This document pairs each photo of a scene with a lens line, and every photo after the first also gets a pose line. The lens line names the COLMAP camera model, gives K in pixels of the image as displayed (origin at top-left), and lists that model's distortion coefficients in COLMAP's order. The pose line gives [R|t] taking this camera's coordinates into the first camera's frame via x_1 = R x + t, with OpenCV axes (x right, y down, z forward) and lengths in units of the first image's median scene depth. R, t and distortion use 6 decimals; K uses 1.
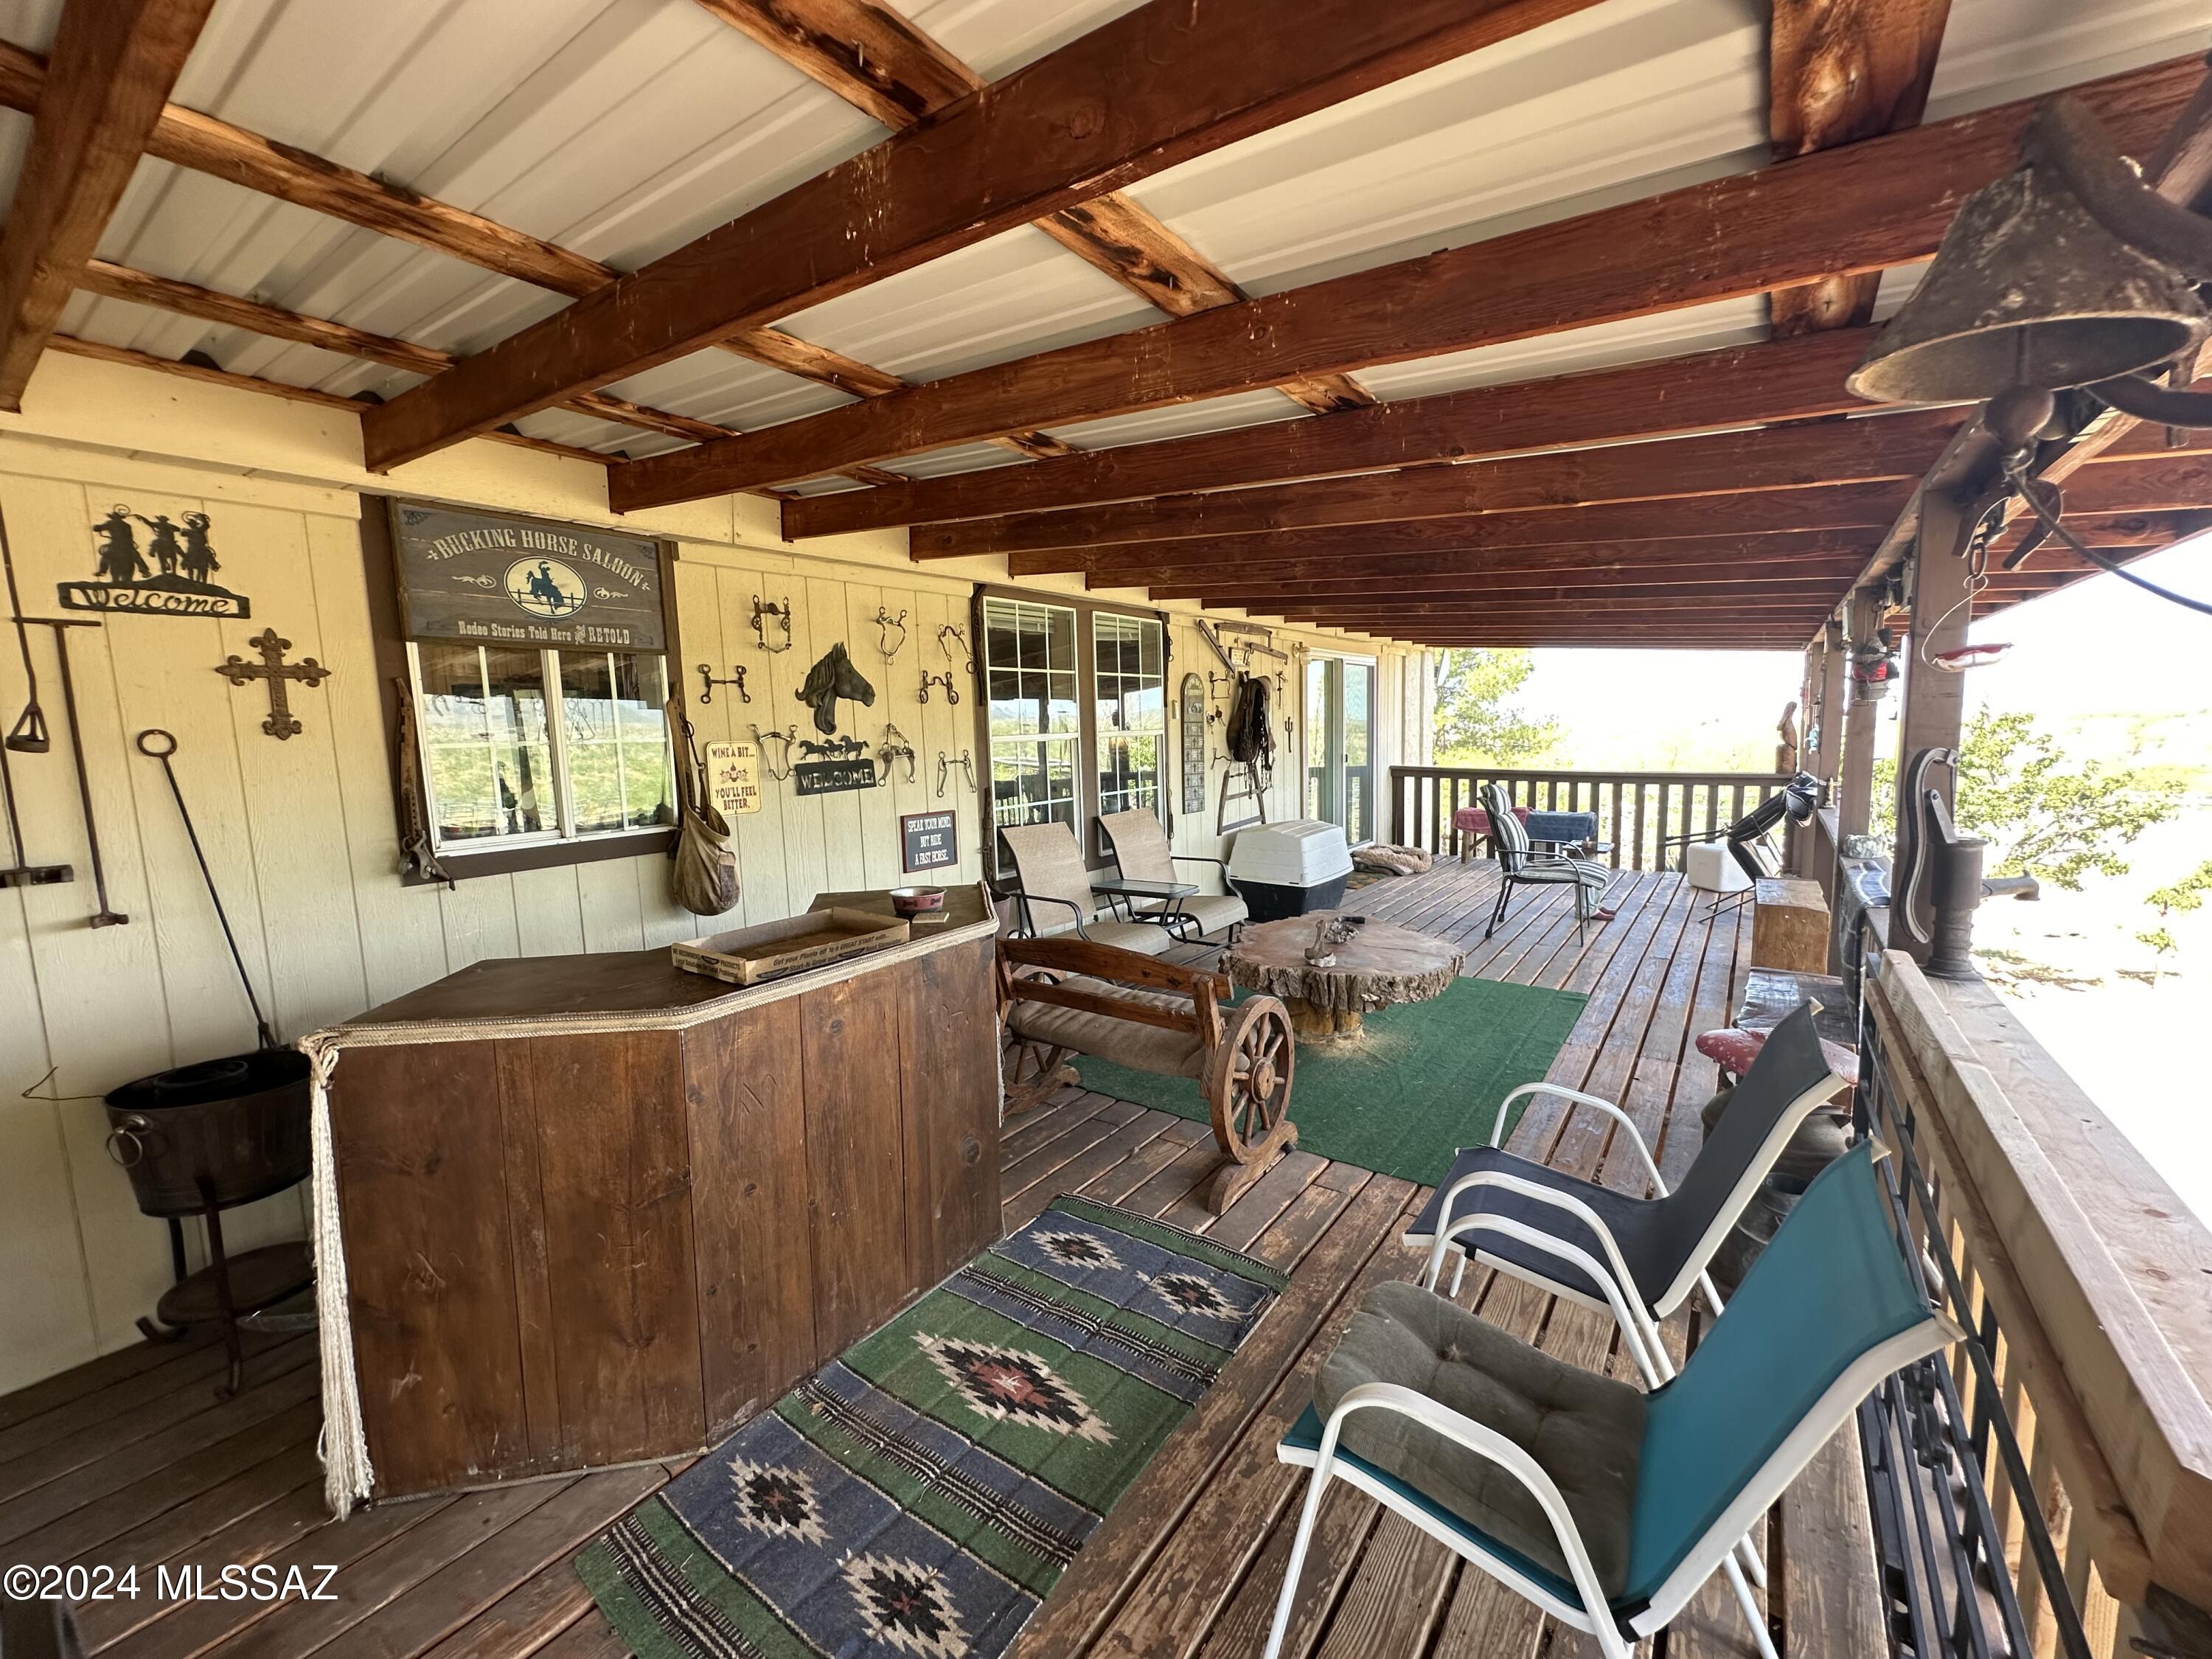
lens RADIAL K [[878.8, 0, 1111.1], [0, 878.8, 827.1], [0, 0, 1]] dist [-0.003911, 0.000685]
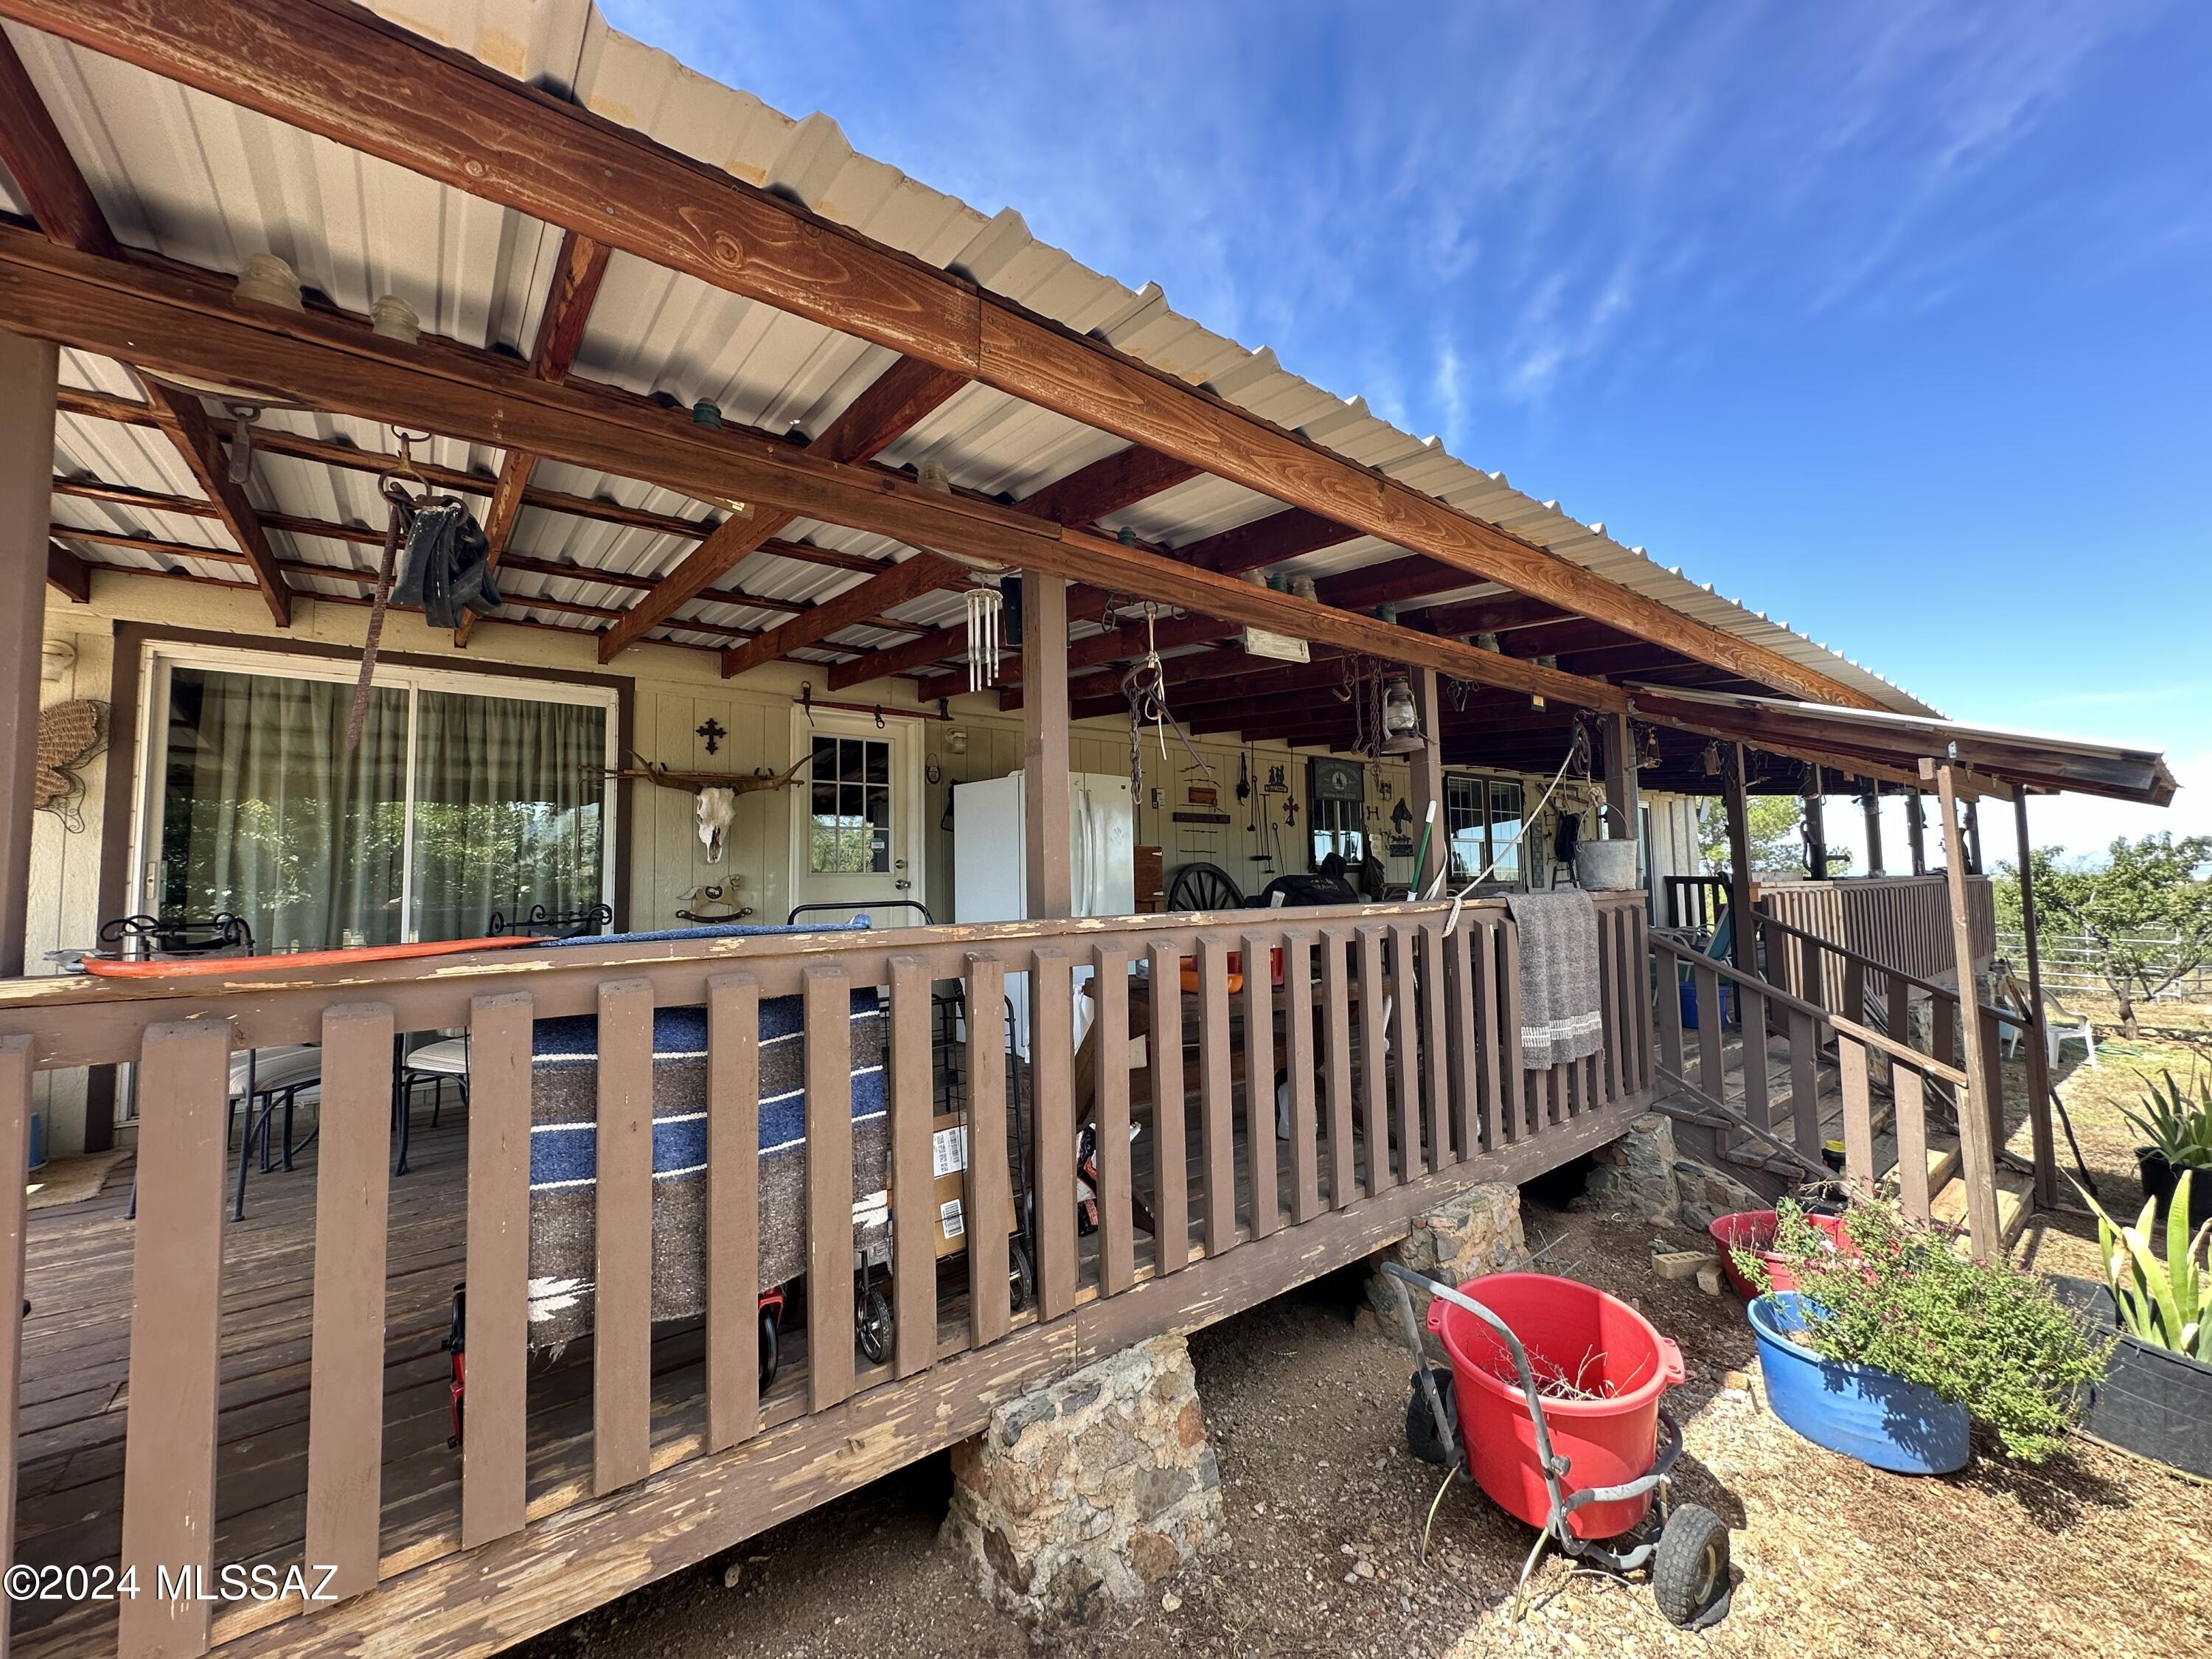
lens RADIAL K [[878.8, 0, 1105.4], [0, 878.8, 836.8], [0, 0, 1]] dist [-0.003911, 0.000685]
pose [[0.963500, -0.009521, -0.267540, -0.296272], [-0.035414, 0.986052, -0.162627, 0.217238], [0.265356, 0.166166, 0.949723, -1.018335]]
